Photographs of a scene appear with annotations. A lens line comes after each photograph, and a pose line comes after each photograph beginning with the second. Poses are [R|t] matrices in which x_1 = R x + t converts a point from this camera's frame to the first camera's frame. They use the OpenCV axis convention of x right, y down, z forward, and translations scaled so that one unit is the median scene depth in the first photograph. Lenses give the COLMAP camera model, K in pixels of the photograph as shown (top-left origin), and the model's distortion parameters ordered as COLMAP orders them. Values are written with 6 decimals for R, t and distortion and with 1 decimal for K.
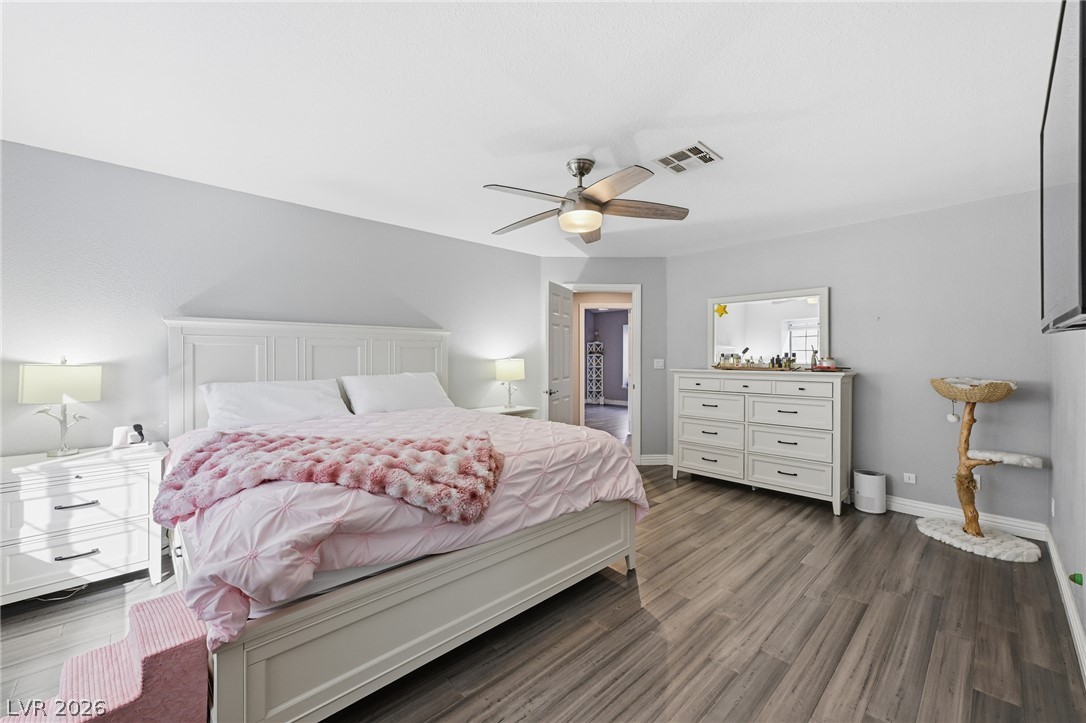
lens RADIAL K [[449.5, 0, 547.1], [0, 449.5, 354.0], [0, 0, 1]] dist [-0.002181, -0.000329]
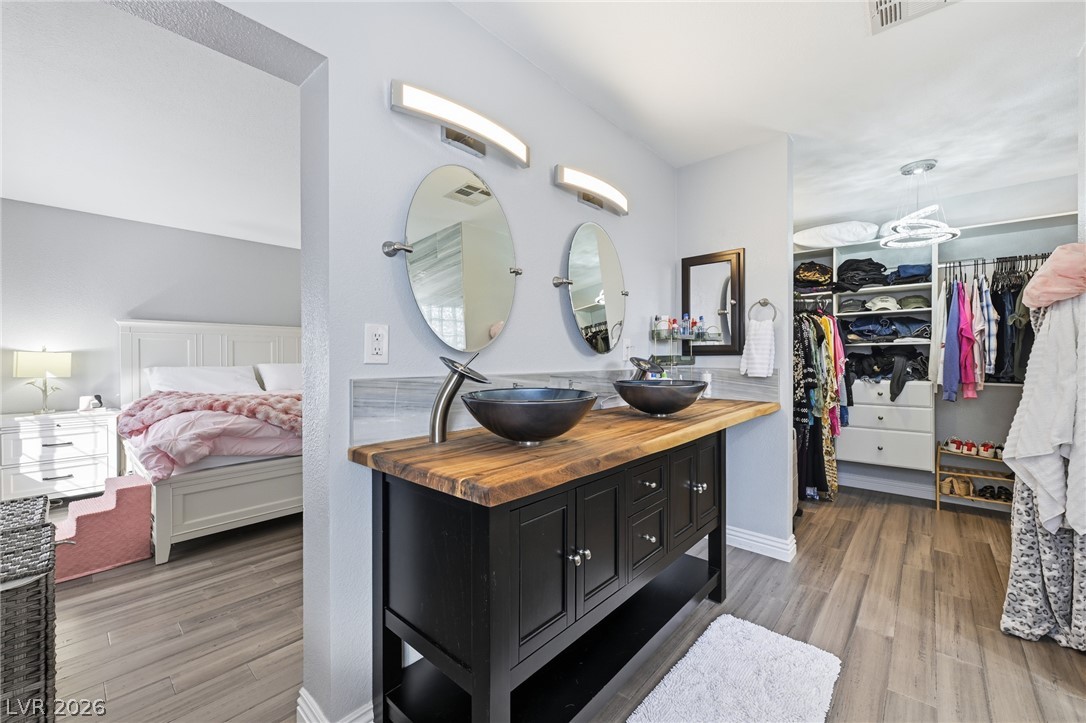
lens RADIAL K [[446.6, 0, 543.0], [0, 446.6, 361.5], [0, 0, 1]] dist [0.000464, 0.000099]
pose [[0.997266, -0.006035, 0.073643, 0.491893], [0.005254, 0.999928, 0.010795, 0.054607], [-0.073703, -0.010378, 0.997226, -0.648834]]
